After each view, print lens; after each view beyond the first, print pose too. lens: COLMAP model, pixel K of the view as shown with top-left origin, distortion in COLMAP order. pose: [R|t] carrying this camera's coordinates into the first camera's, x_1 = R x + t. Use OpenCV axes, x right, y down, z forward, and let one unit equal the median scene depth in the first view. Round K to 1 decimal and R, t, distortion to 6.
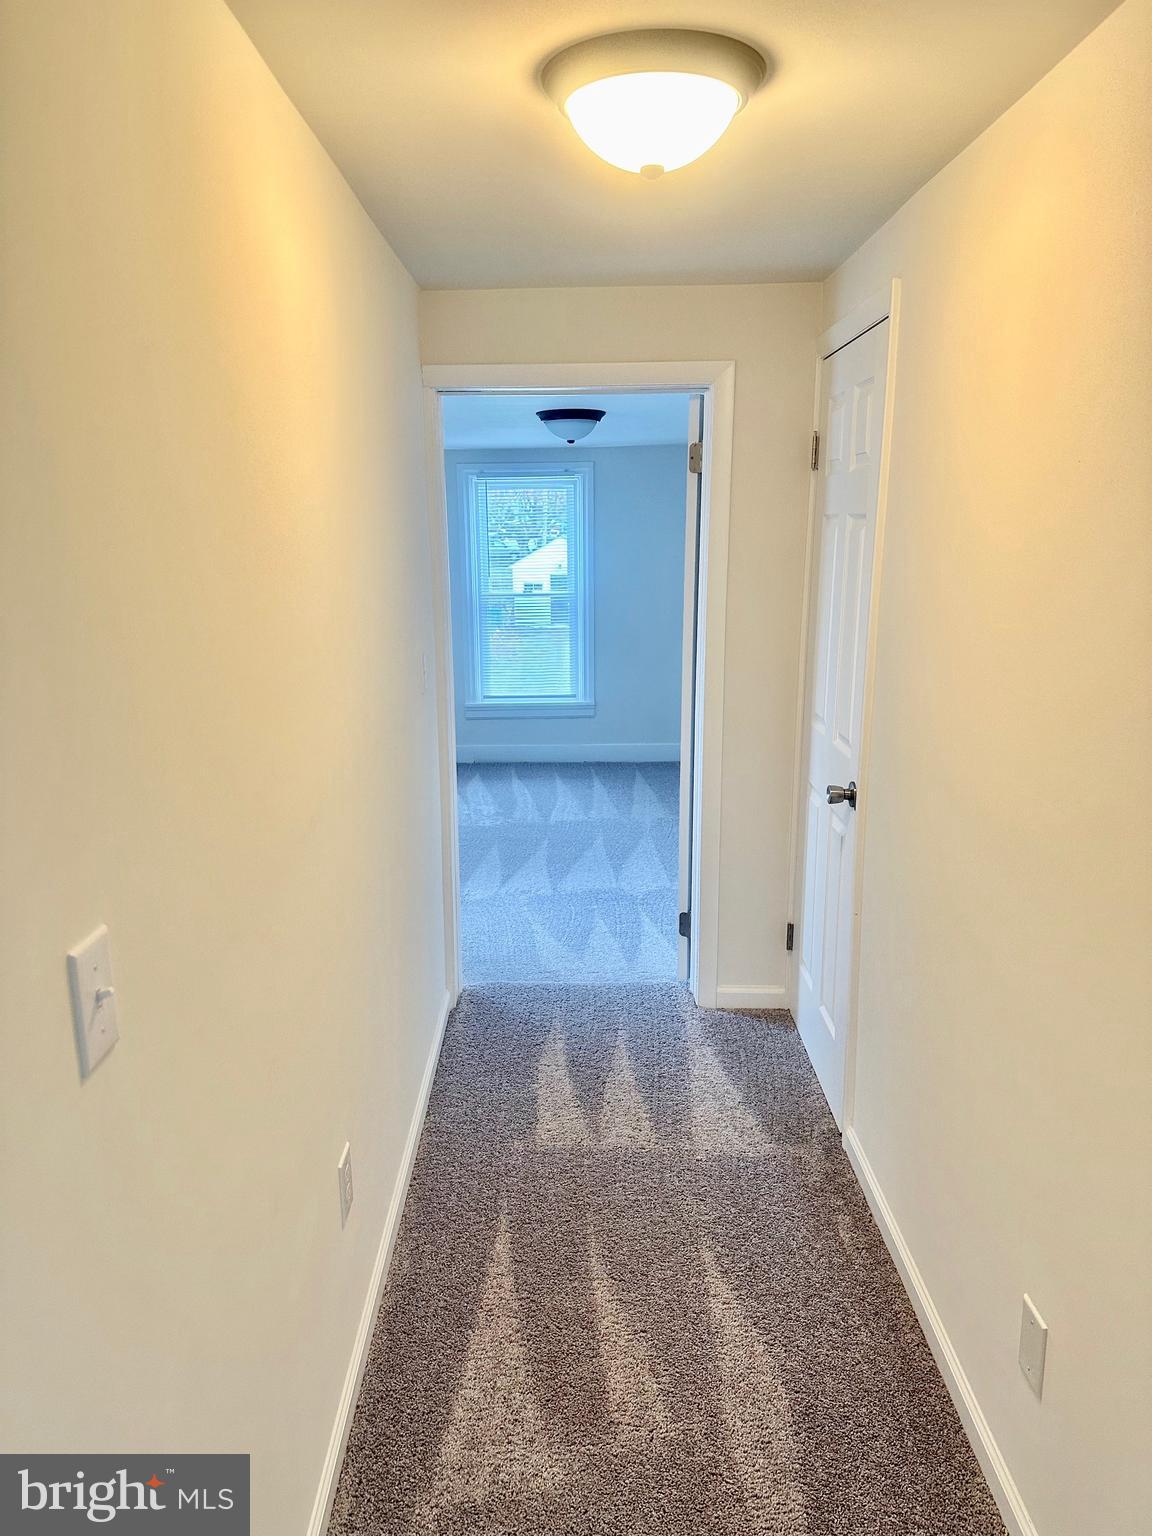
lens RADIAL K [[1097.7, 0, 571.1], [0, 1097.7, 780.2], [0, 0, 1]] dist [0.087447, -0.002359]
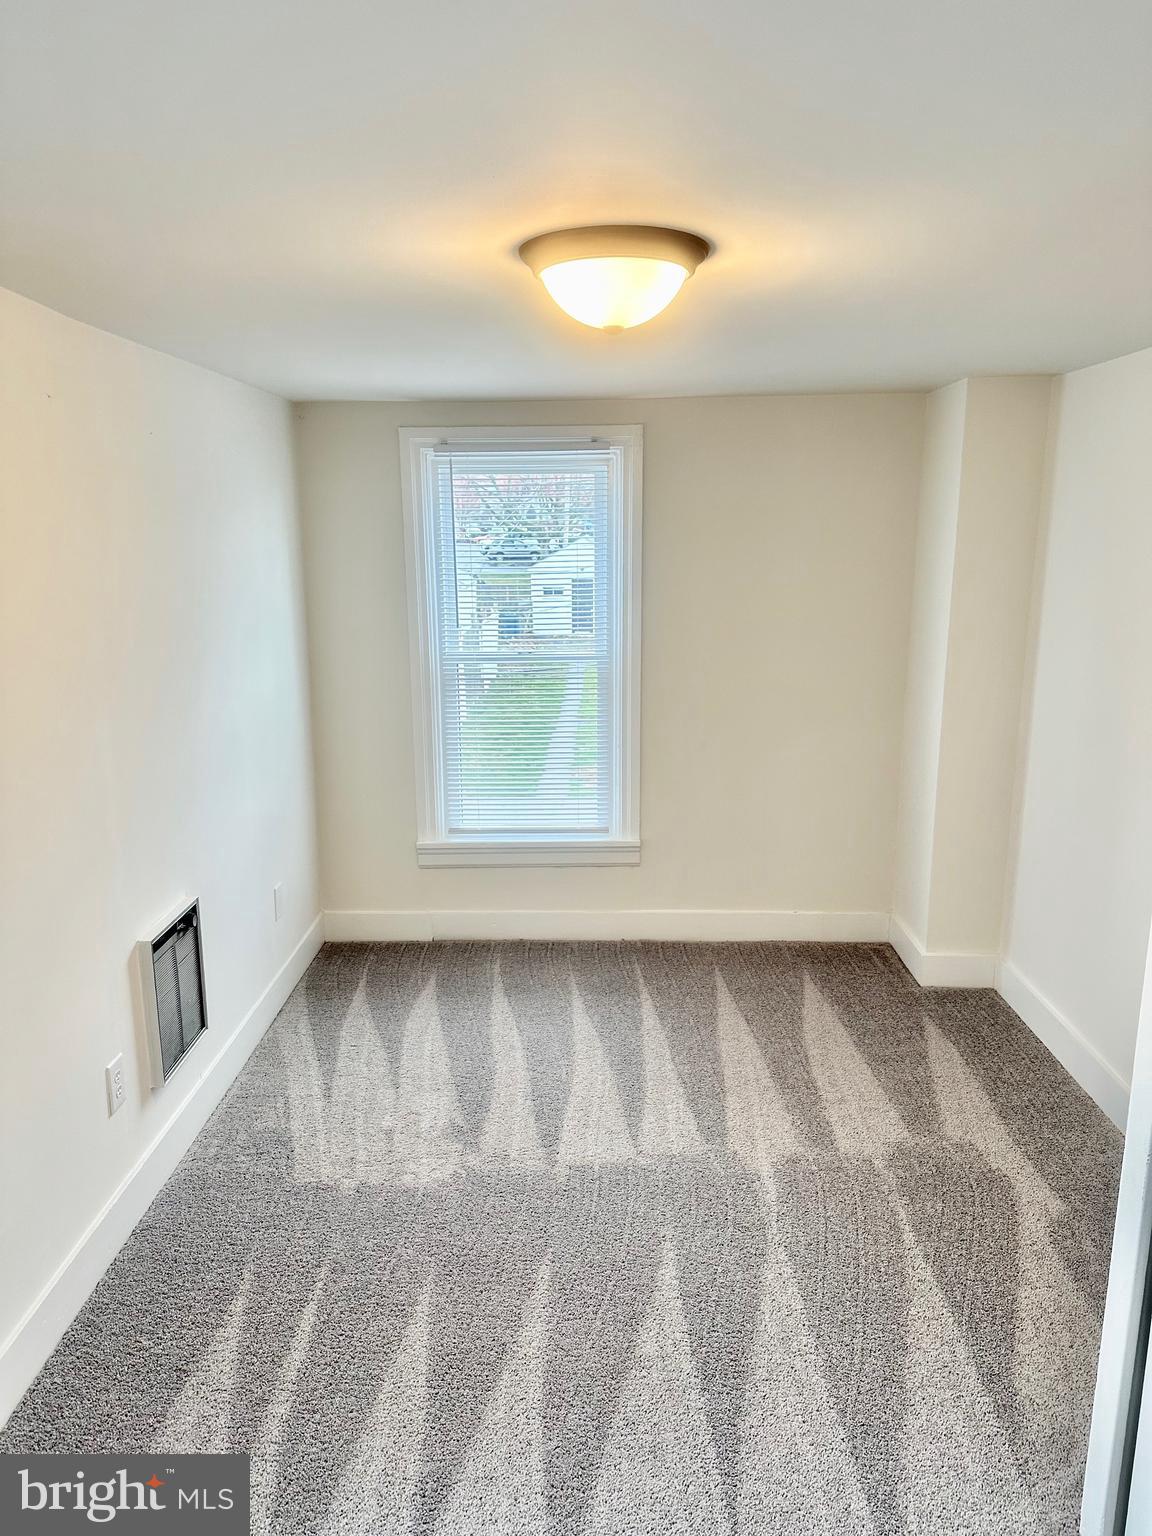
lens RADIAL K [[1079.5, 0, 553.0], [0, 1079.5, 781.1], [0, 0, 1]] dist [0.089612, -0.171311]
pose [[0.999332, 0.006301, -0.035997, -0.004394], [-0.006060, 0.999959, 0.006781, -0.109171], [0.036038, -0.006558, 0.999329, 0.442000]]
